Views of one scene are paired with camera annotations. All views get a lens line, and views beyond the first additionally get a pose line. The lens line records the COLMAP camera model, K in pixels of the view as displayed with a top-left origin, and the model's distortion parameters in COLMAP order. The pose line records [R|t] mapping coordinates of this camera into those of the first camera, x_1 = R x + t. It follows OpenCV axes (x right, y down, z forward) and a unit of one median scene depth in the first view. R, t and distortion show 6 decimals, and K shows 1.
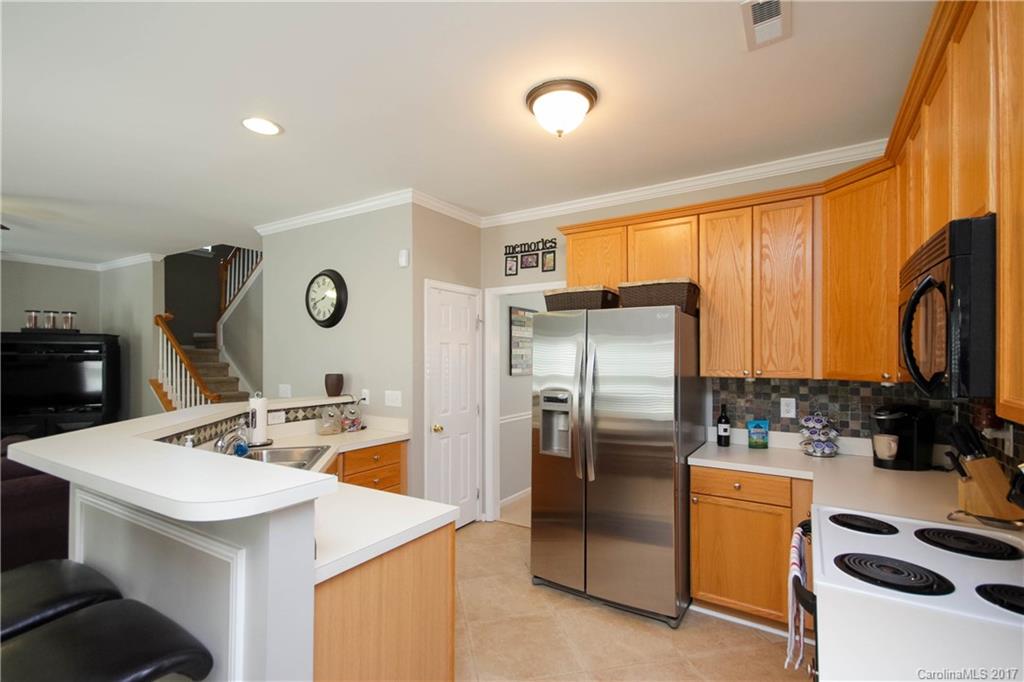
lens RADIAL K [[474.9, 0, 543.3], [0, 474.9, 348.6], [0, 0, 1]] dist [-0.000783, 0.000371]
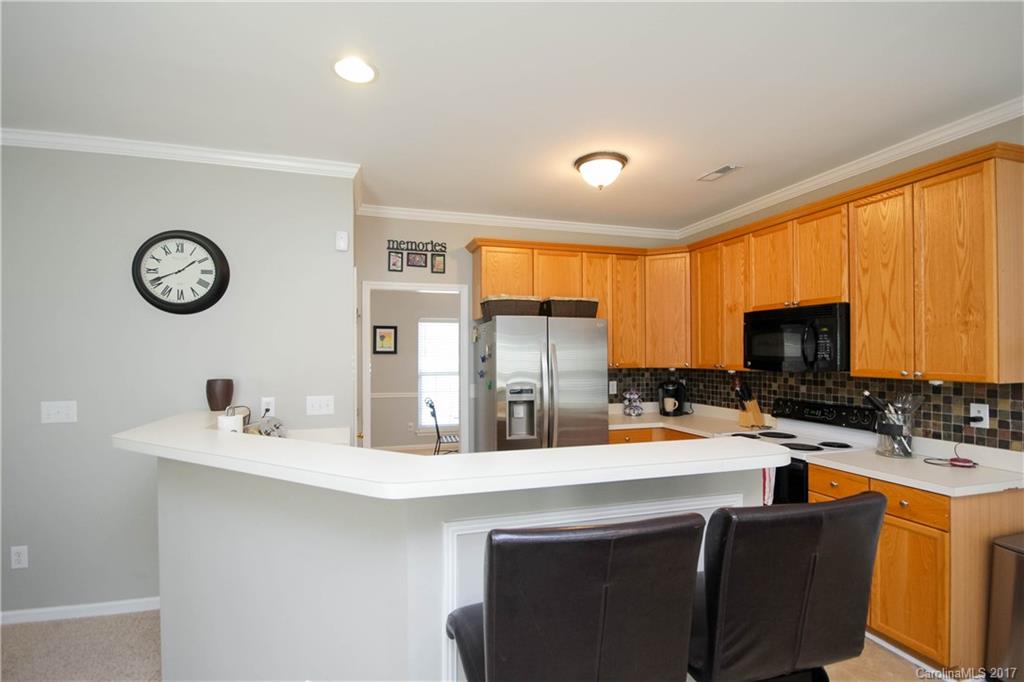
lens RADIAL K [[474.9, 0, 504.3], [0, 474.9, 347.3], [0, 0, 1]] dist [-0.000783, 0.000371]
pose [[0.668811, 0.007085, 0.743399, -0.667276], [-0.012751, 0.999917, 0.001942, -0.002838], [-0.743323, -0.010777, 0.668846, 0.185849]]
